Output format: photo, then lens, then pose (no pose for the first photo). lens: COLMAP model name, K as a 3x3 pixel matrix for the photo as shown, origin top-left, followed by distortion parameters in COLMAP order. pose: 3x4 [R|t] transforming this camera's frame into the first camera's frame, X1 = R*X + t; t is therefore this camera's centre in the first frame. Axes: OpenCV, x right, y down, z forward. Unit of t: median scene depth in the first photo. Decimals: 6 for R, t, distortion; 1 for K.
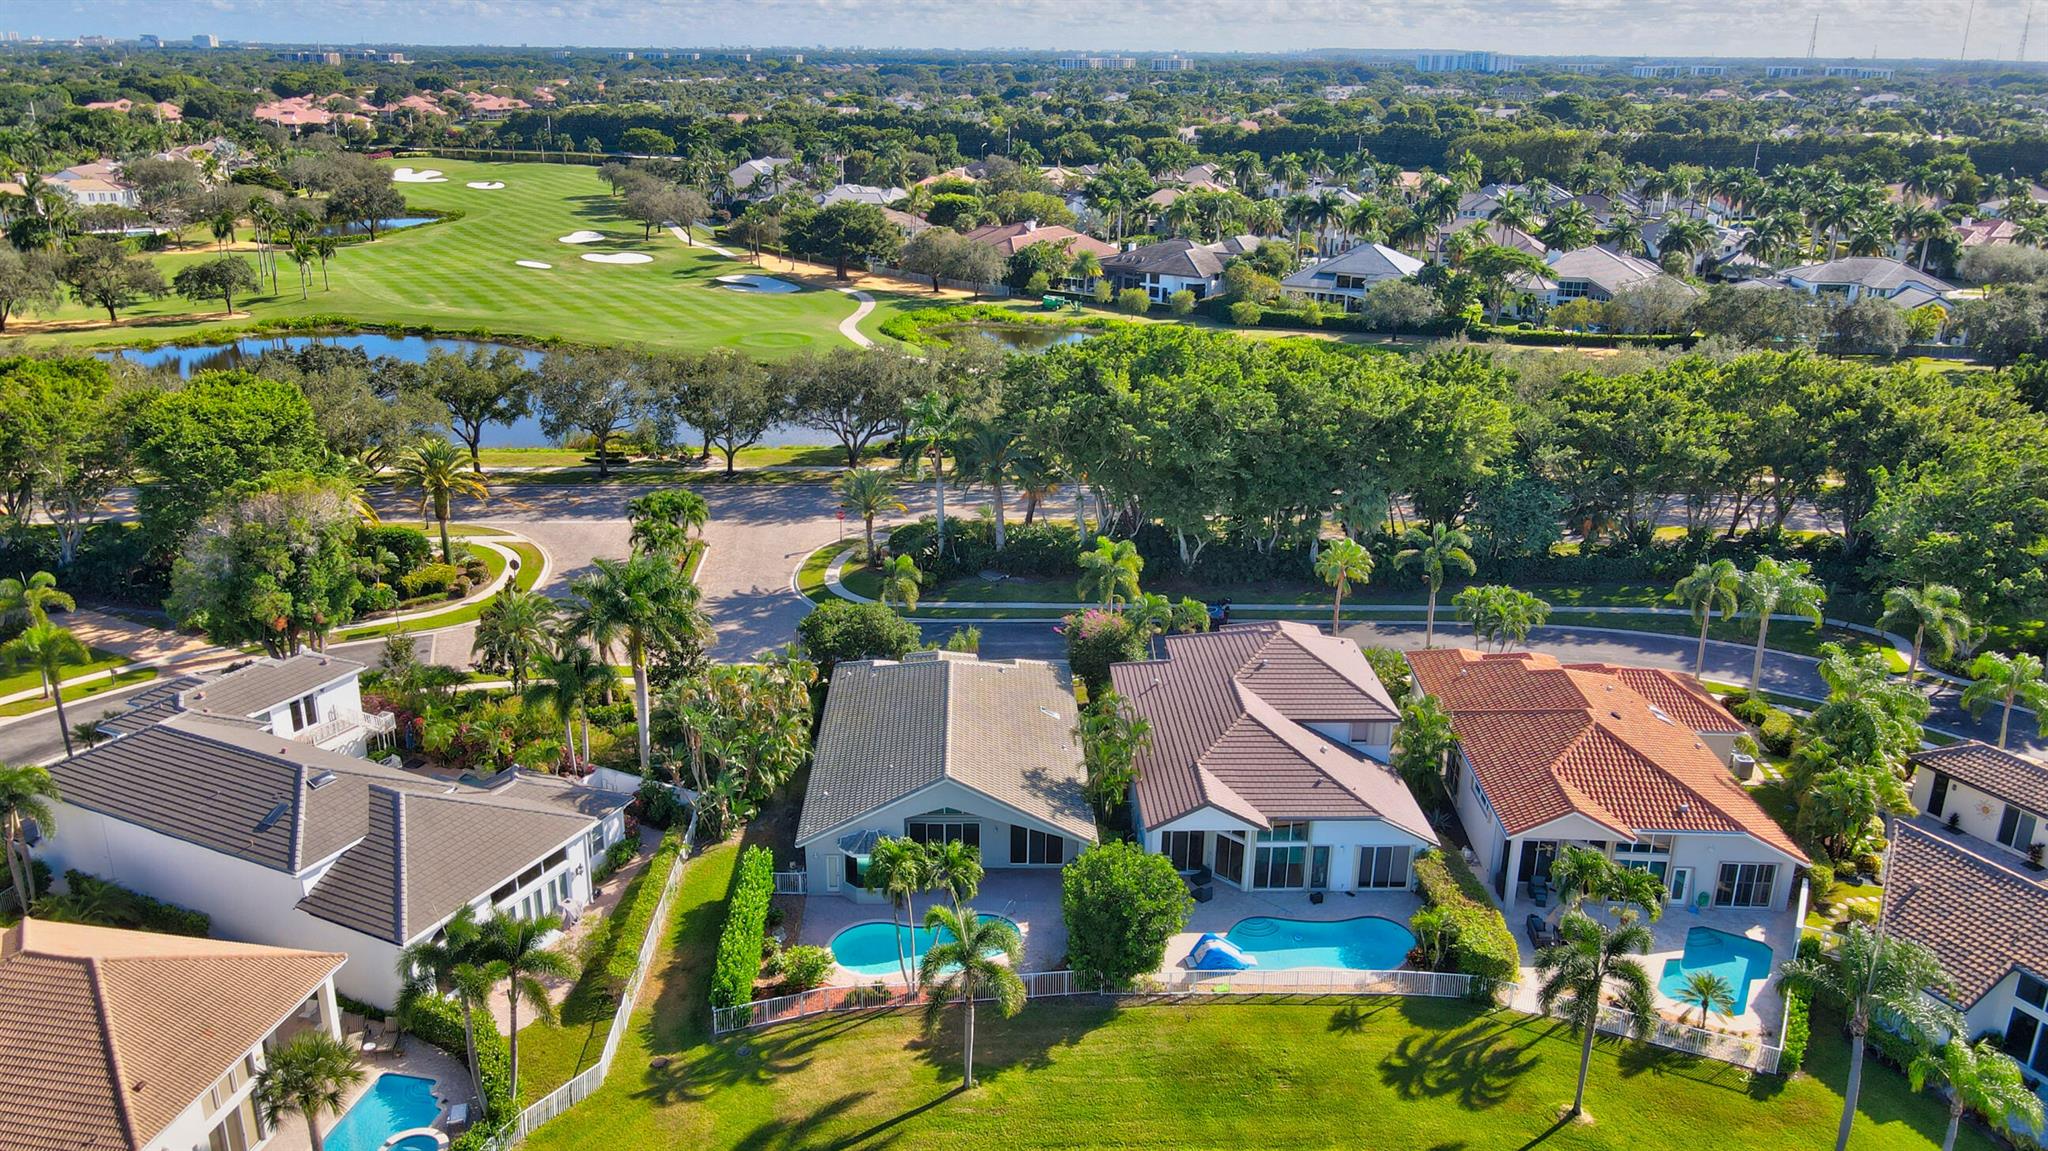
lens RADIAL K [[1511.8, 0, 1024.0], [0, 1511.8, 575.5], [0, 0, 1]] dist [0.008998, 0.010451]
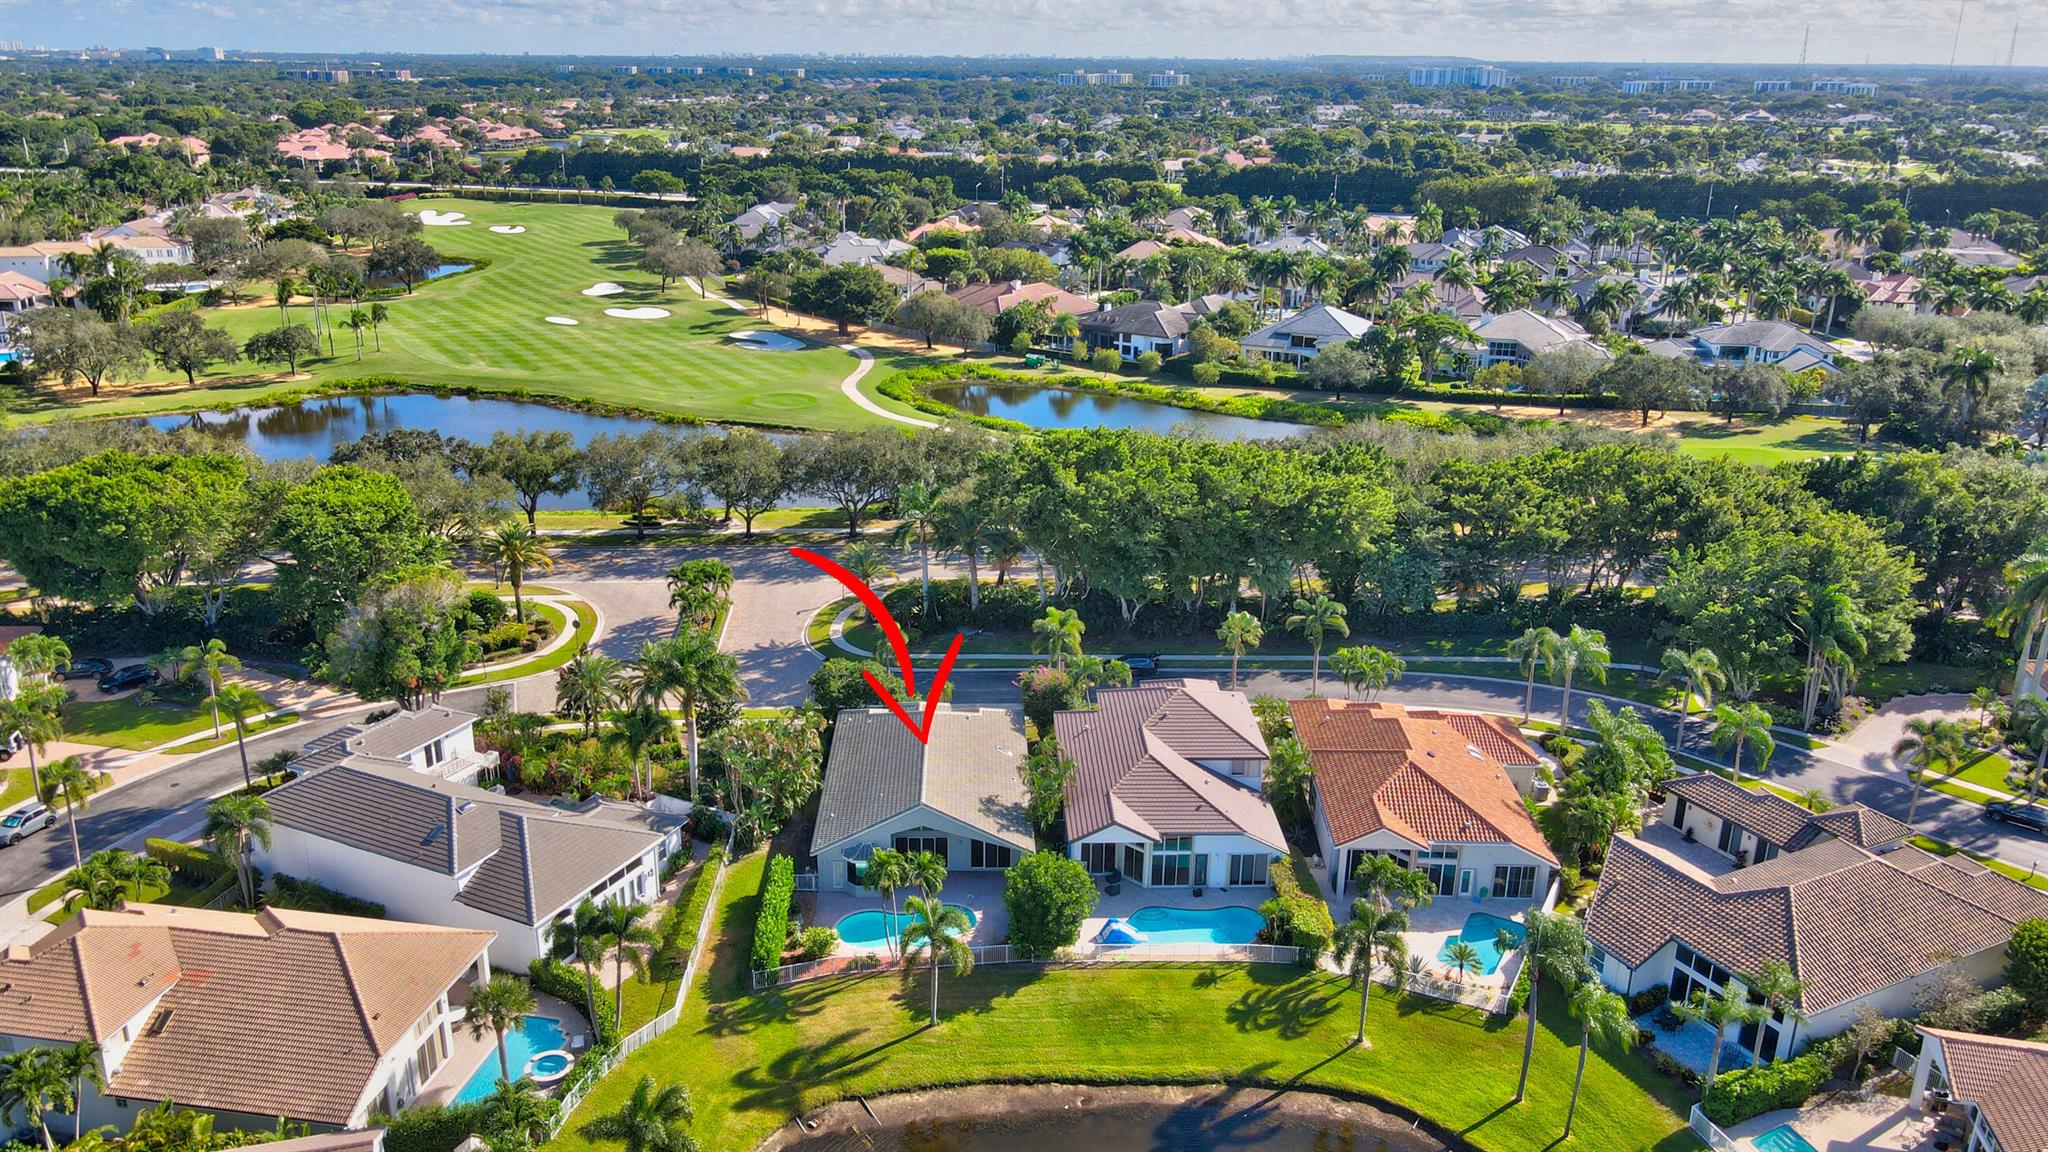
lens RADIAL K [[1511.8, 0, 1024.0], [0, 1511.8, 576.0], [0, 0, 1]] dist [0.008998, 0.010451]
pose [[0.999996, -0.002273, -0.001354, 0.030587], [0.002269, 0.999992, -0.003179, -0.047305], [0.001361, 0.003176, 0.999994, -0.254392]]
